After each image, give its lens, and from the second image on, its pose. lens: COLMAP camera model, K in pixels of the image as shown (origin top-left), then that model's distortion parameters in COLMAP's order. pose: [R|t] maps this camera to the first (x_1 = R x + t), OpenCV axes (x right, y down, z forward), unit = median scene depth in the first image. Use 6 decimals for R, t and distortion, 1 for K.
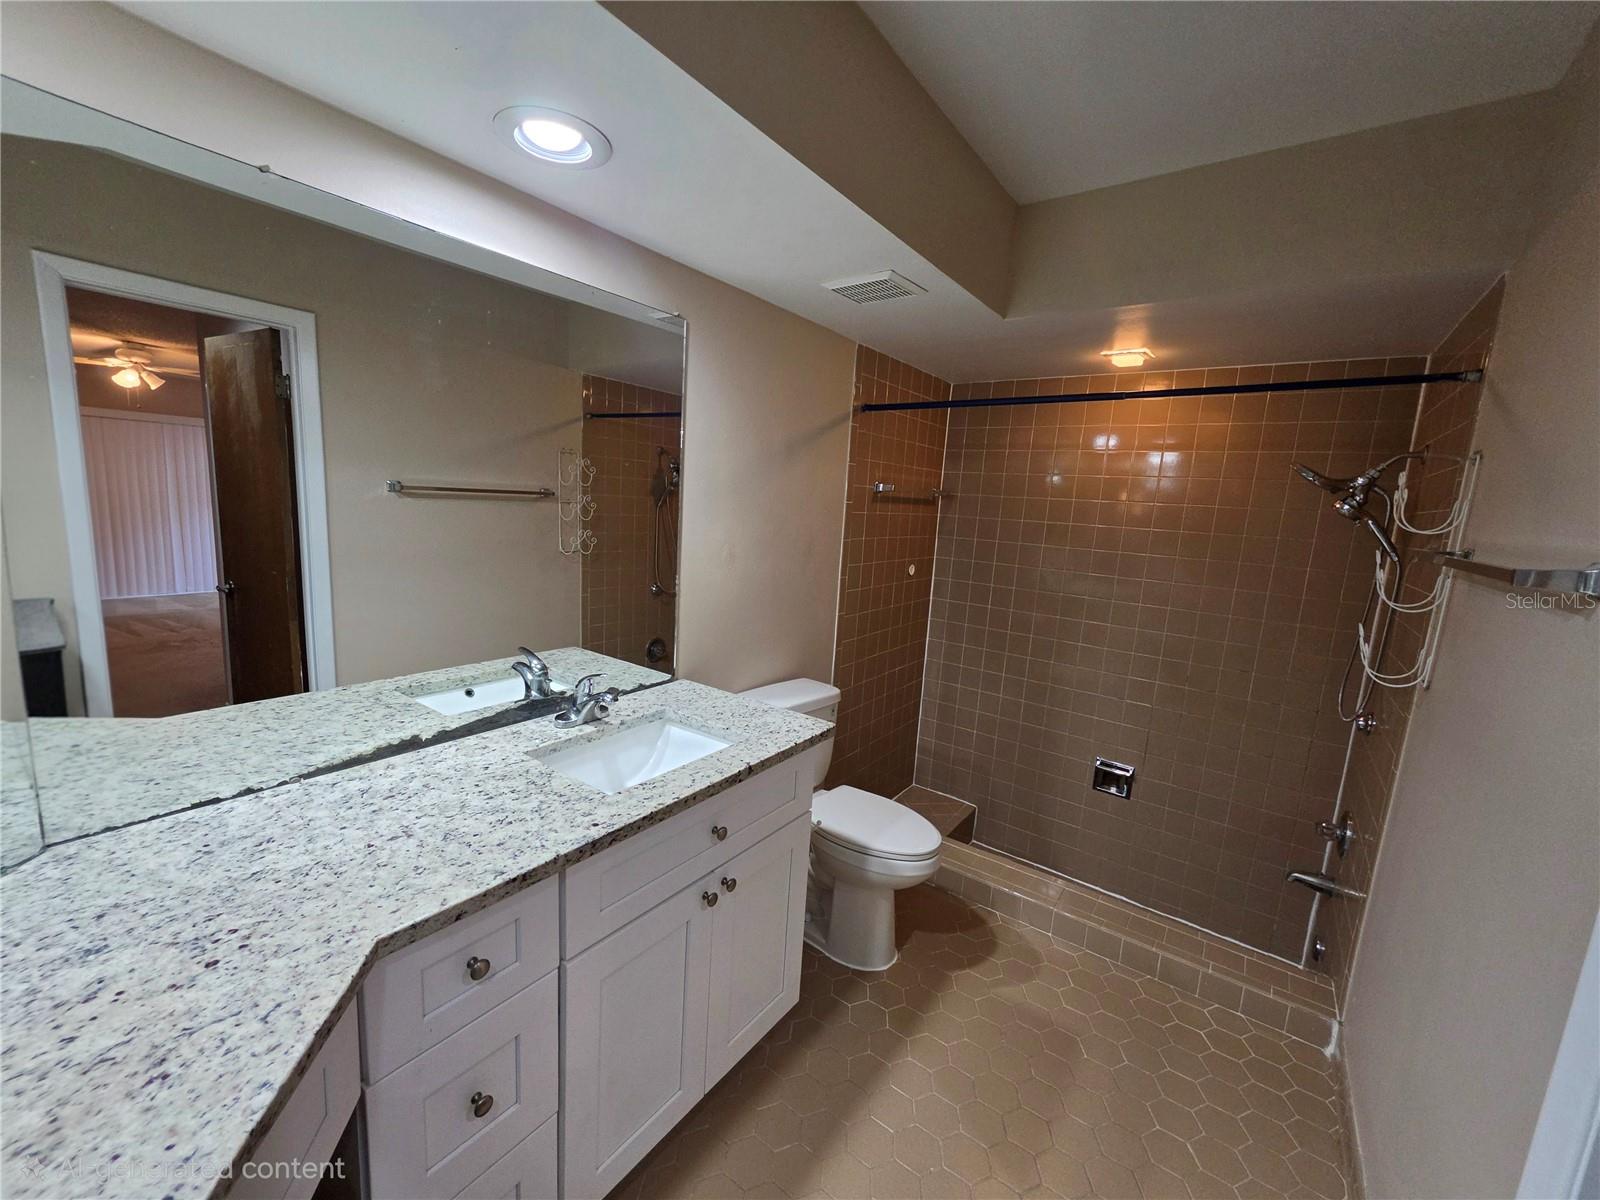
lens RADIAL K [[653.0, 0, 792.0], [0, 653.0, 607.1], [0, 0, 1]] dist [0.001740, -0.000489]
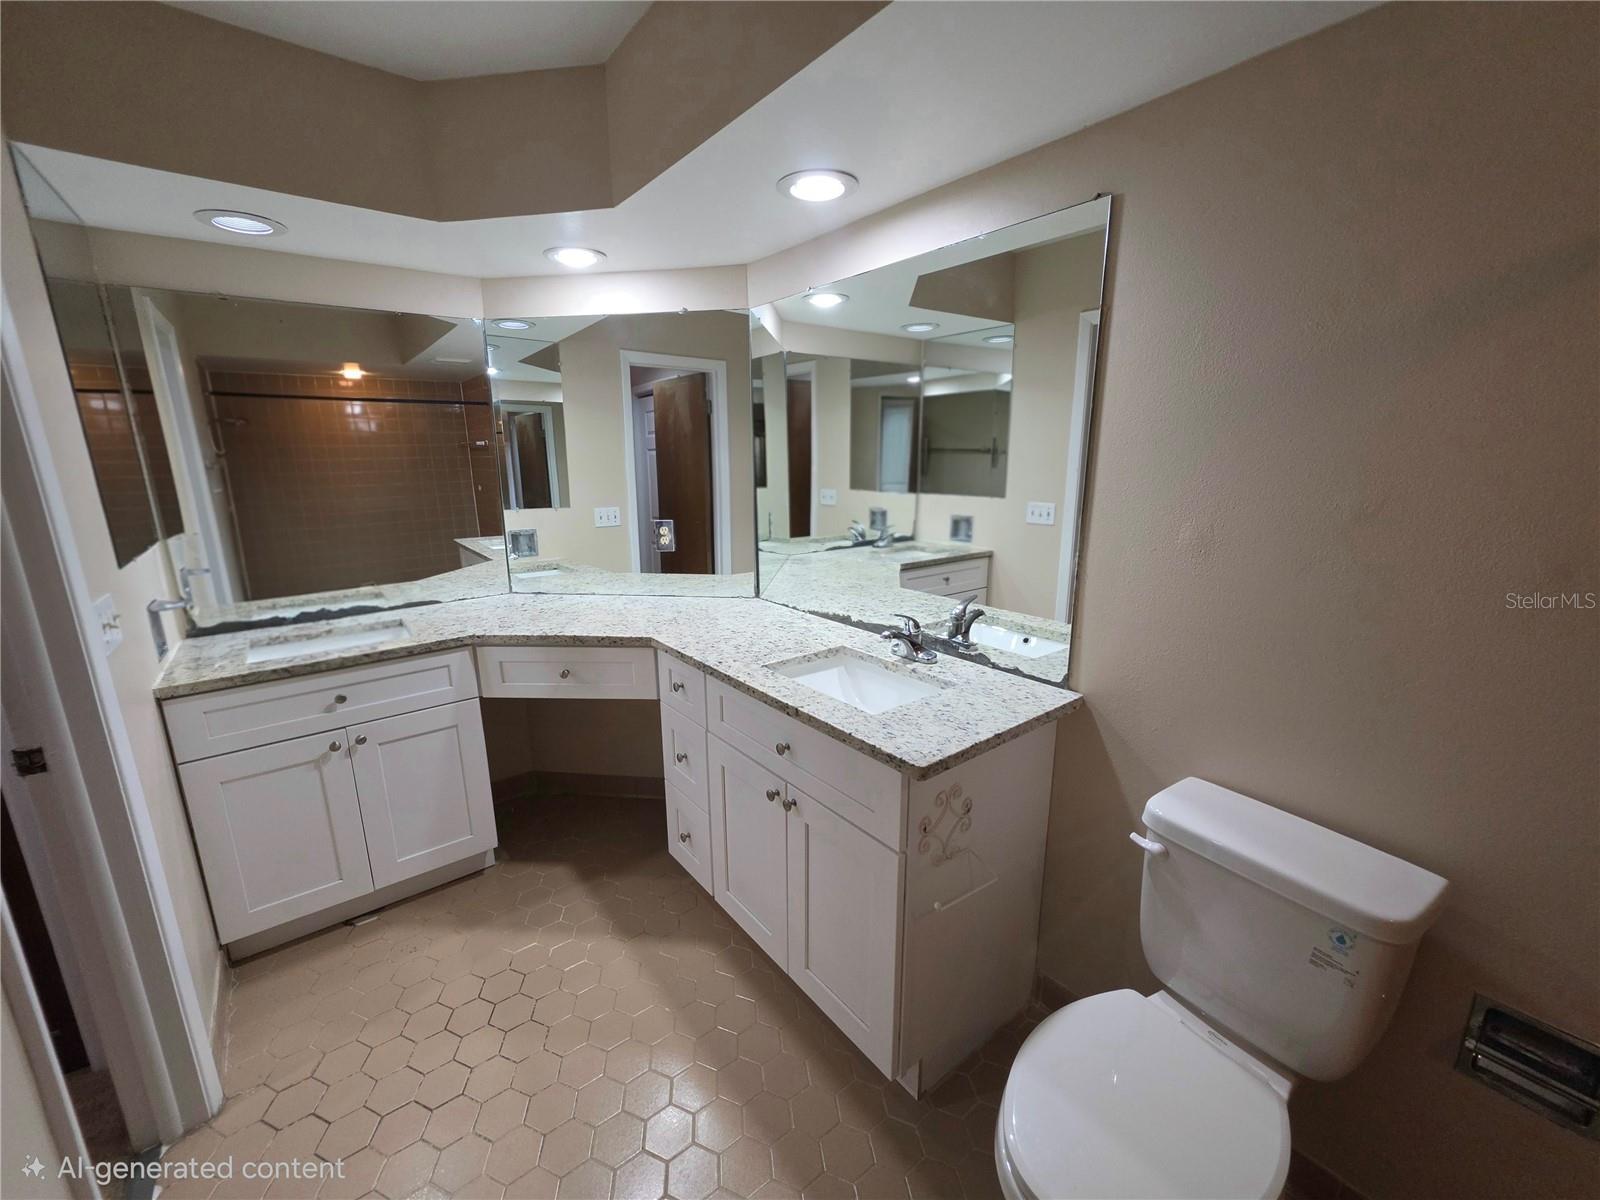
lens RADIAL K [[653.0, 0, 793.6], [0, 653.0, 600.9], [0, 0, 1]] dist [0.001740, -0.000489]
pose [[-0.296395, 0.157781, -0.941942, 0.902114], [-0.161113, 0.963865, 0.212149, -0.143696], [0.941378, 0.214639, -0.260264, 1.245241]]
